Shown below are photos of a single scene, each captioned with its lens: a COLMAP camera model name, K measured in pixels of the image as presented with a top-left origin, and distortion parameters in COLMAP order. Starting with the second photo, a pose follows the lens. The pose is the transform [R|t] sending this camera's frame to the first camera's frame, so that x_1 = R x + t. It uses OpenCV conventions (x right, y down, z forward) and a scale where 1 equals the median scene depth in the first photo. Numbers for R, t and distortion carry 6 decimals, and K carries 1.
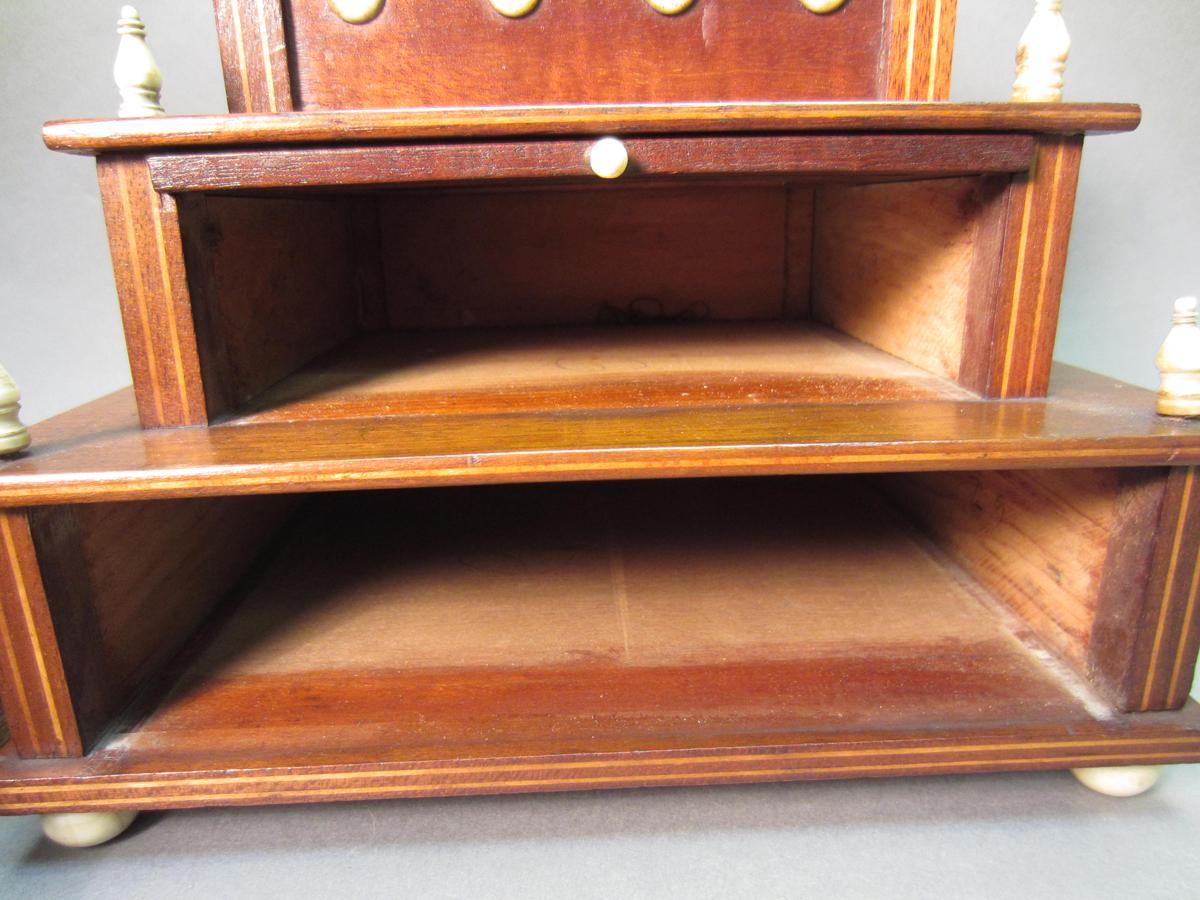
lens RADIAL K [[828.0, 0, 600.0], [0, 828.0, 450.0], [0, 0, 1]] dist [0.002602, 0.001163]
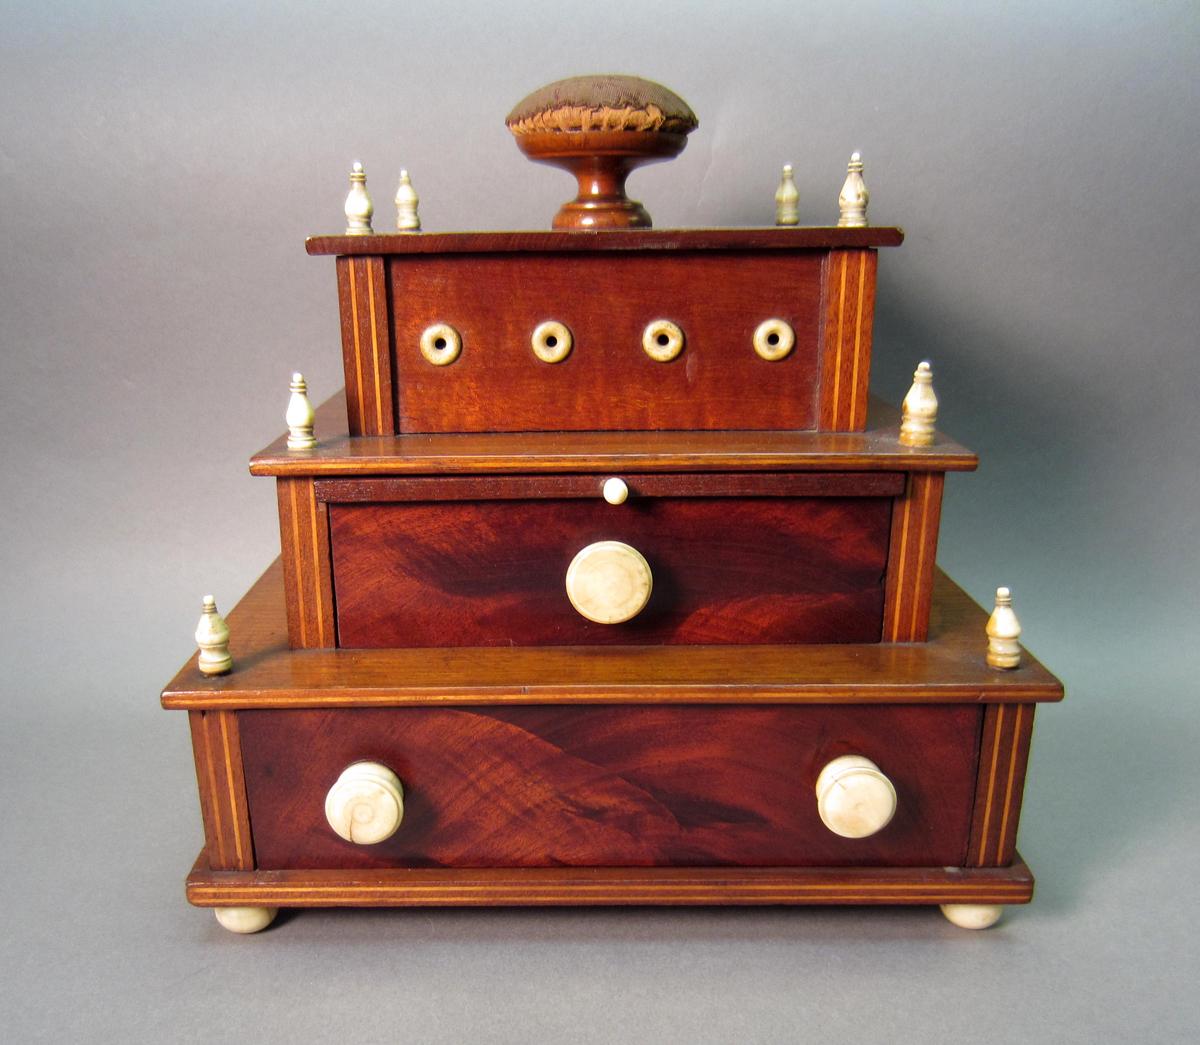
lens RADIAL K [[1085.6, 0, 559.8], [0, 1085.6, 577.0], [0, 0, 1]] dist [-0.012797, -0.000736]
pose [[0.998799, 0.025149, -0.042037, -0.003571], [-0.024321, 0.999502, 0.020091, -0.217228], [0.042521, -0.019045, 0.998914, -0.940927]]
